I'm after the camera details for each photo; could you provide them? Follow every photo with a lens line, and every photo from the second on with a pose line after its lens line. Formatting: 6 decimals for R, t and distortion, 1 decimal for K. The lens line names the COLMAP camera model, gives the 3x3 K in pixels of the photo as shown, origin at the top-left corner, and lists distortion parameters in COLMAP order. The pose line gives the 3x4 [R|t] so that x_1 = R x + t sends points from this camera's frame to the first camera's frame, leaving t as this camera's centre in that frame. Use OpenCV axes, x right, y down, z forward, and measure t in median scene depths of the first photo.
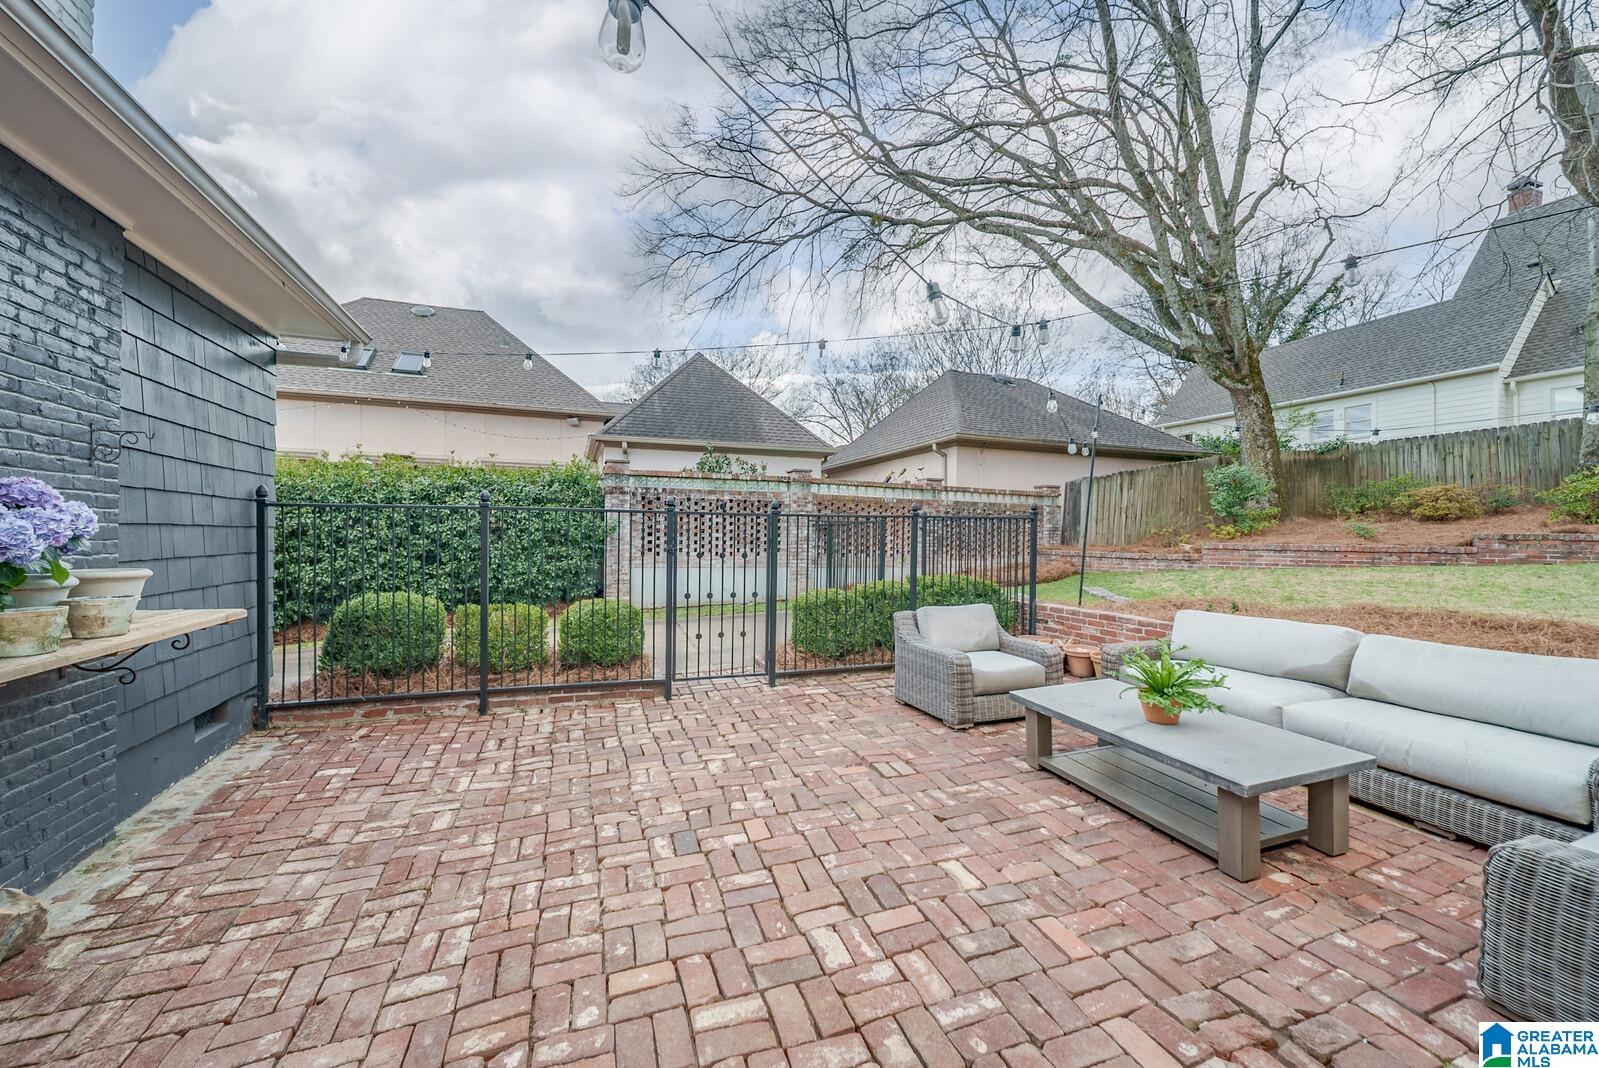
lens RADIAL K [[622.6, 0, 799.5], [0, 622.6, 534.0], [0, 0, 1]] dist [0.000546, -0.000057]
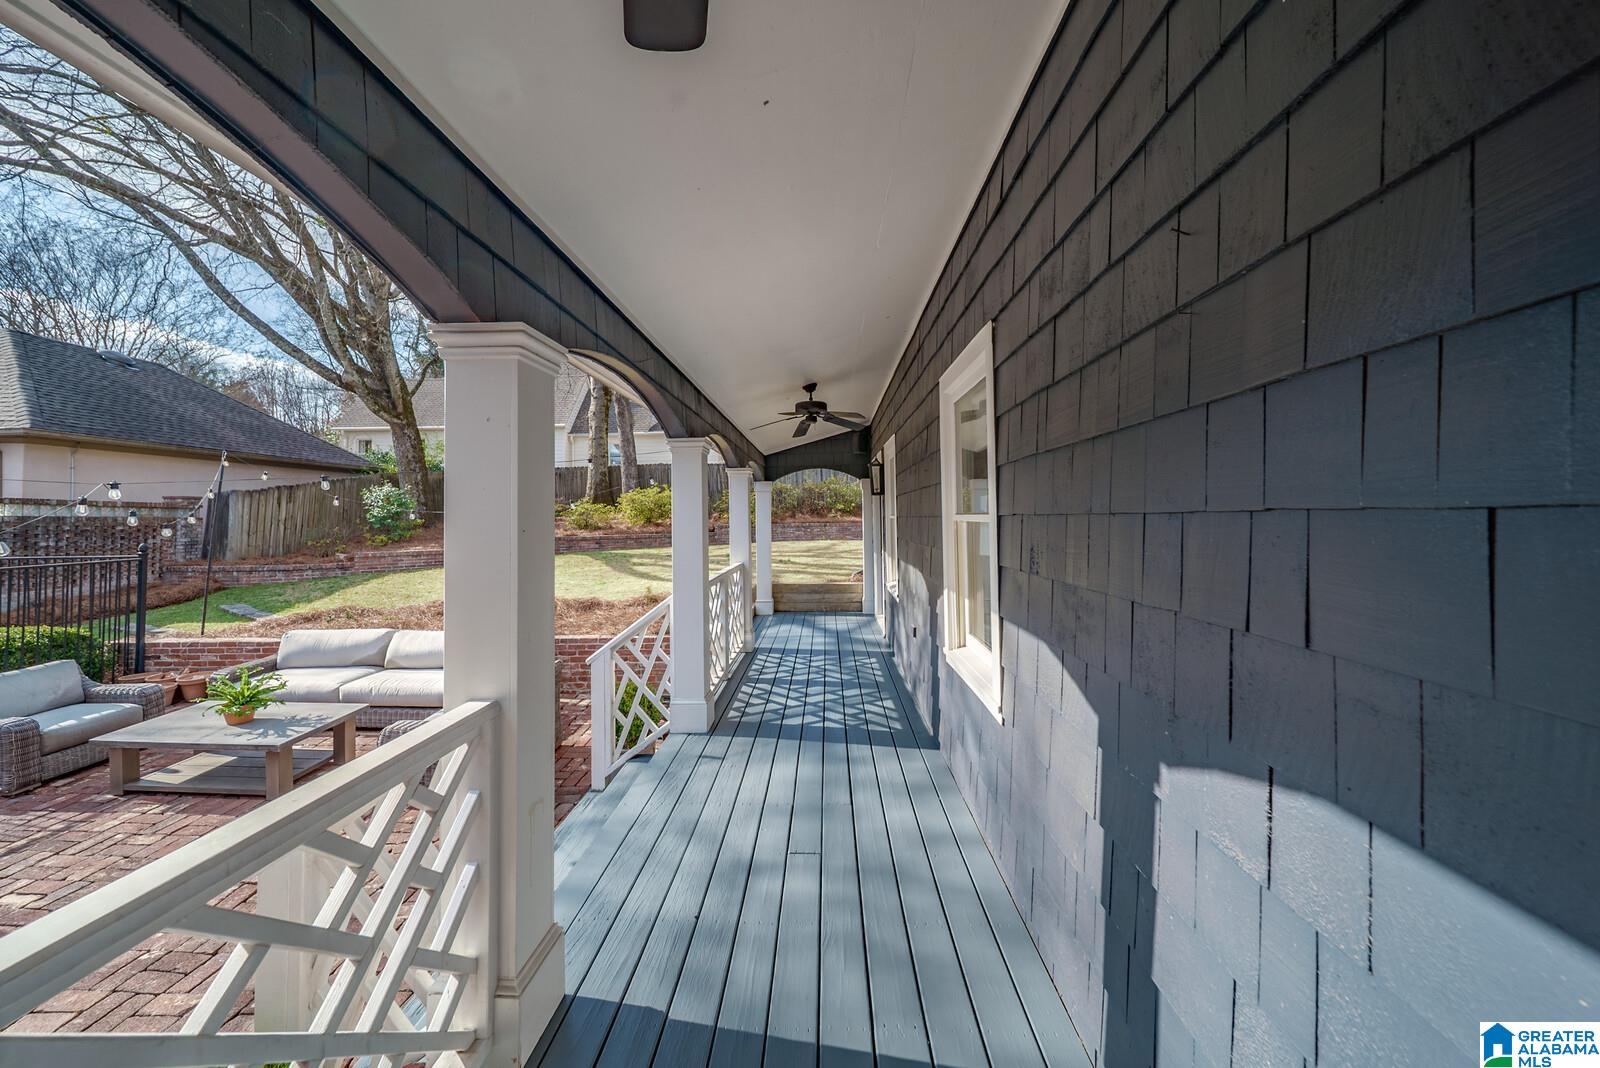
lens RADIAL K [[569.6, 0, 804.3], [0, 569.6, 498.5], [0, 0, 1]] dist [-0.000256, -0.000211]
pose [[0.374435, 0.014350, 0.927142, -0.137910], [0.013679, 0.999686, -0.020997, -0.139519], [-0.927152, 0.020544, 0.374121, -0.572377]]
